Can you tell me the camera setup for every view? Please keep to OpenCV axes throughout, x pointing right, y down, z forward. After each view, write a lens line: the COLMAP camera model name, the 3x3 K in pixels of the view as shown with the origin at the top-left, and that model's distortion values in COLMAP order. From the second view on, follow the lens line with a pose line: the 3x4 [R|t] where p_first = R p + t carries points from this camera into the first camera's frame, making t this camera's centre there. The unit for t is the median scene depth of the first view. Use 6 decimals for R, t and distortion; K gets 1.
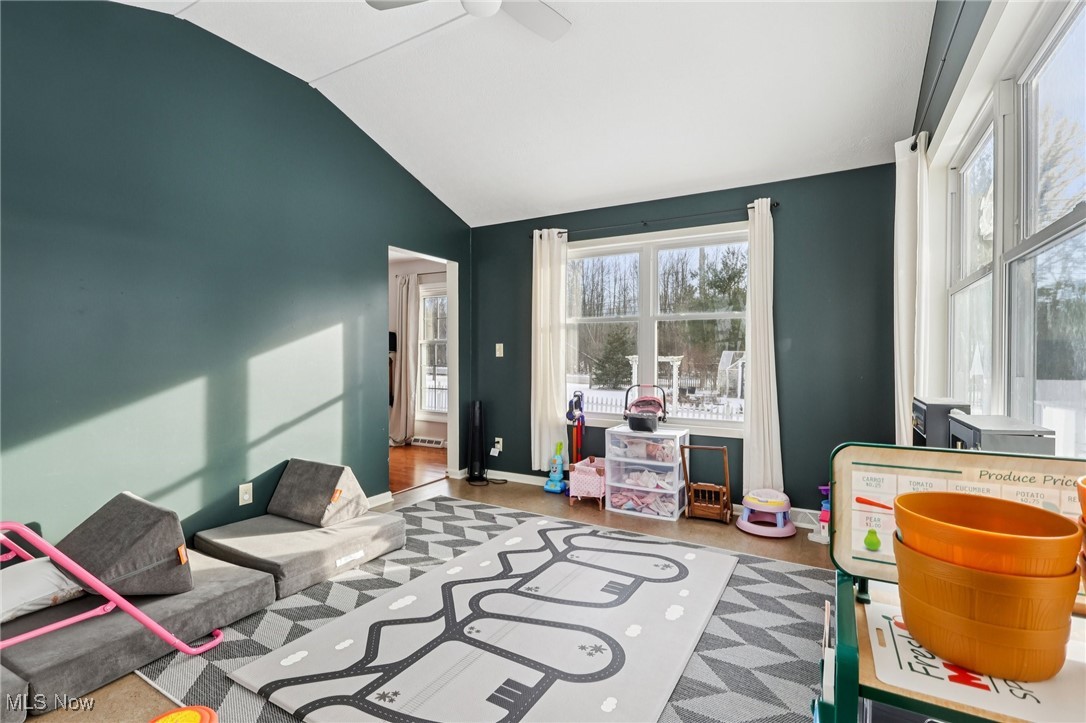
lens RADIAL K [[506.6, 0, 541.6], [0, 506.6, 360.1], [0, 0, 1]] dist [-0.004462, -0.000661]
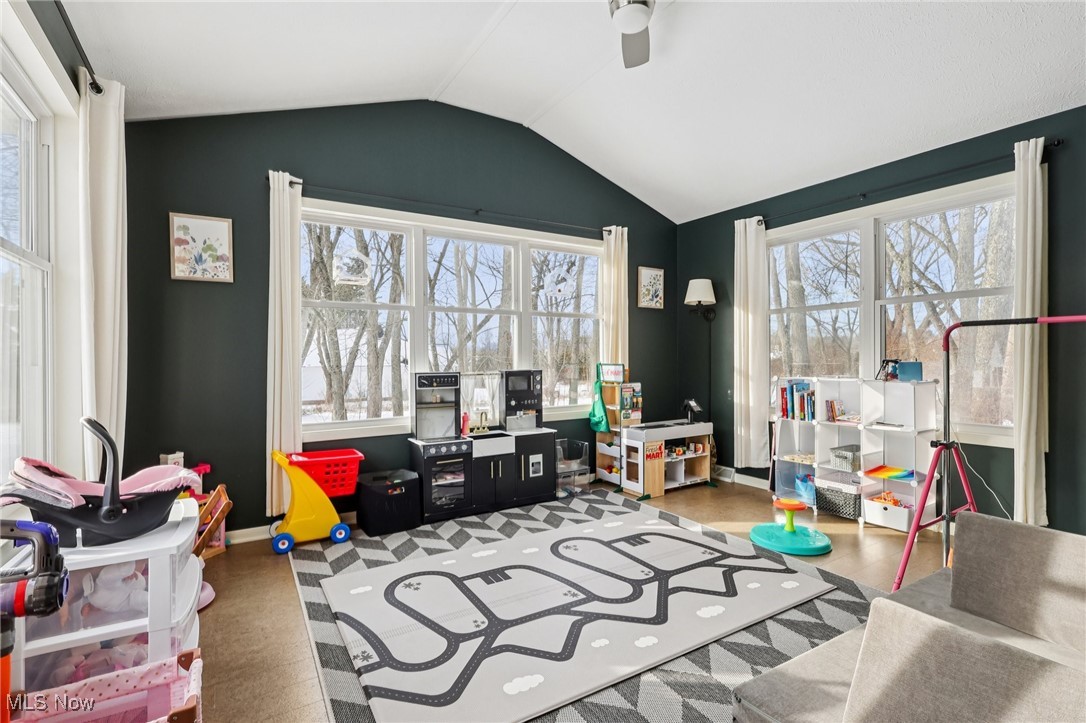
lens RADIAL K [[506.6, 0, 542.4], [0, 506.6, 359.4], [0, 0, 1]] dist [-0.004462, -0.000661]
pose [[-0.880918, -0.003137, 0.473259, -0.417288], [0.001607, 0.999952, 0.009620, 0.006656], [-0.473267, 0.009235, -0.880871, 1.861950]]
